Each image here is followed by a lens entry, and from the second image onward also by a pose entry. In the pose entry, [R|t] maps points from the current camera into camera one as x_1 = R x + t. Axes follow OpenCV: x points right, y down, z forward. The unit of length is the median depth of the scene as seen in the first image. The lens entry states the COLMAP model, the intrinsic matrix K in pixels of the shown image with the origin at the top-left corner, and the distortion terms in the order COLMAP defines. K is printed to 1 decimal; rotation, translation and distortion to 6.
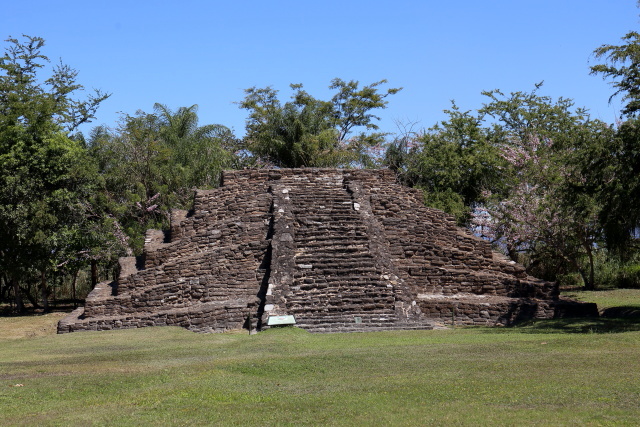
lens RADIAL K [[1283.5, 0, 319.9], [0, 1283.5, 210.3], [0, 0, 1]] dist [0.235977, 0.000000]
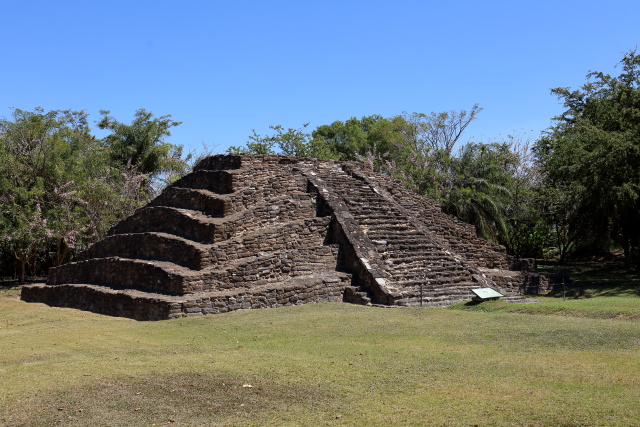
lens RADIAL K [[727.5, 0, 320.0], [0, 727.5, 216.7], [0, 0, 1]] dist [0.007183, 0.000000]
pose [[0.872219, 0.032896, 0.488007, -0.337669], [-0.022933, 0.999389, -0.026380, 0.039305], [-0.488577, 0.011818, 0.872441, 0.499895]]
